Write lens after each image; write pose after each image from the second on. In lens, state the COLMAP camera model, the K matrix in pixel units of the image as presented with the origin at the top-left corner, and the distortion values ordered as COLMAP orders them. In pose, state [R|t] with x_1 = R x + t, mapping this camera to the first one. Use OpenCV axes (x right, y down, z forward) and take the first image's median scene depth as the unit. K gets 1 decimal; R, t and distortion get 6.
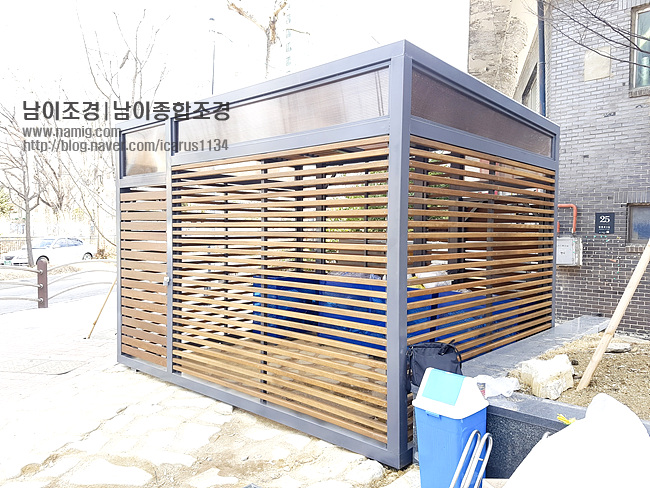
lens RADIAL K [[498.8, 0, 325.0], [0, 498.8, 244.0], [0, 0, 1]] dist [0.086273, -0.139545]
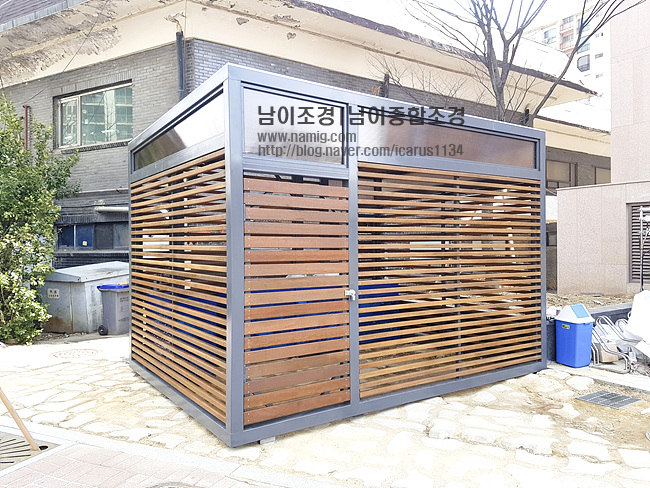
lens RADIAL K [[508.5, 0, 320.0], [0, 508.5, 238.7], [0, 0, 1]] dist [0.077488, -0.112041]
pose [[0.232403, 0.006444, 0.972598, -1.018410], [0.030379, 0.999442, -0.013881, -0.008897], [-0.972145, 0.032773, 0.232077, 0.751488]]
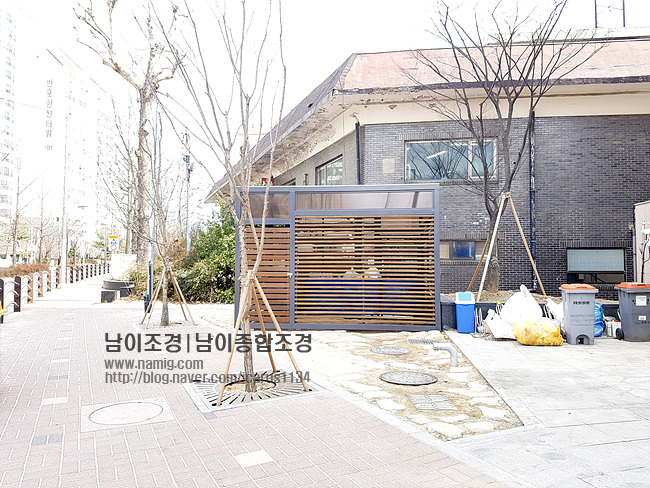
lens RADIAL K [[494.3, 0, 320.8], [0, 494.3, 233.2], [0, 0, 1]] dist [0.137312, -0.261292]
pose [[0.807206, 0.031226, 0.589444, -1.170535], [0.016983, 0.996958, -0.076072, 0.052528], [-0.590026, 0.071416, 0.804220, -0.511530]]
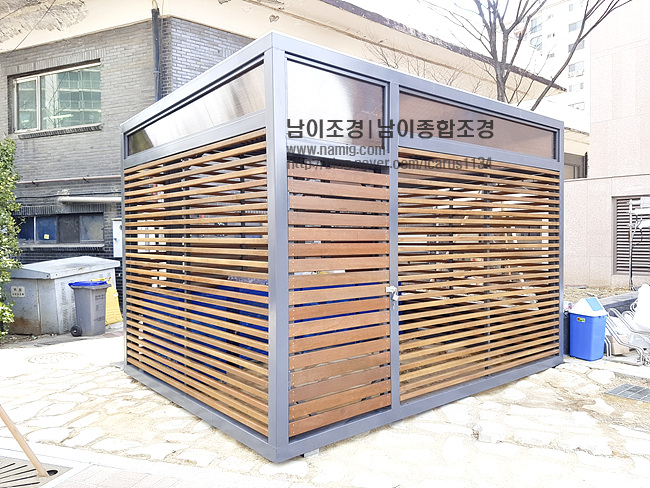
lens RADIAL K [[510.9, 0, 328.1], [0, 510.9, 242.1], [0, 0, 1]] dist [0.048639, -0.062459]
pose [[0.131936, -0.012476, 0.991180, -0.977543], [0.031413, 0.999471, 0.008399, -0.010678], [-0.990760, 0.030028, 0.132258, 0.875689]]
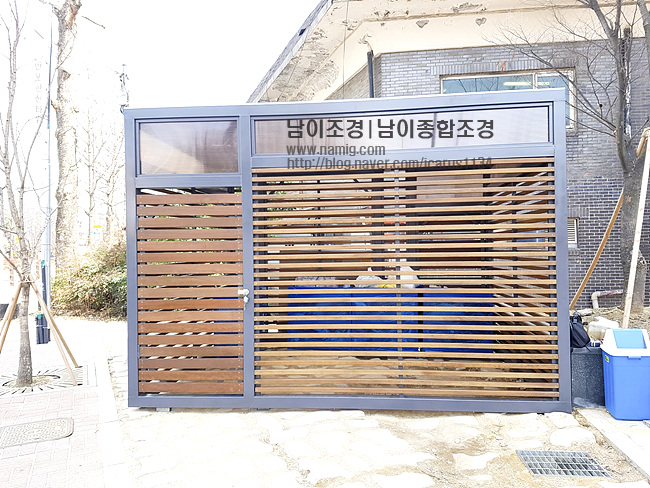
lens RADIAL K [[499.0, 0, 329.6], [0, 499.0, 241.8], [0, 0, 1]] dist [0.080881, -0.125691]
pose [[0.805553, -0.008794, 0.592459, -0.634244], [0.034575, 0.998884, -0.032184, 0.012757], [-0.591514, 0.046410, 0.804958, 0.165099]]
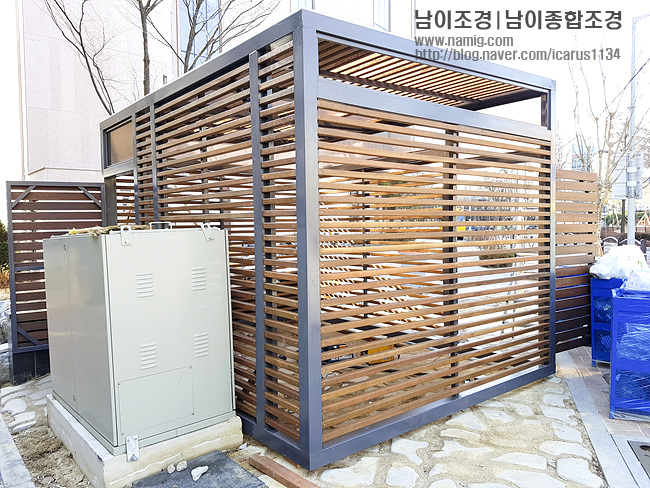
lens RADIAL K [[499.0, 0, 329.6], [0, 499.0, 241.8], [0, 0, 1]] dist [0.080881, -0.125691]
pose [[-0.991528, 0.003059, 0.129858, -0.159329], [0.011139, 0.998042, 0.061544, -0.031621], [-0.129415, 0.062469, -0.989621, 1.873544]]
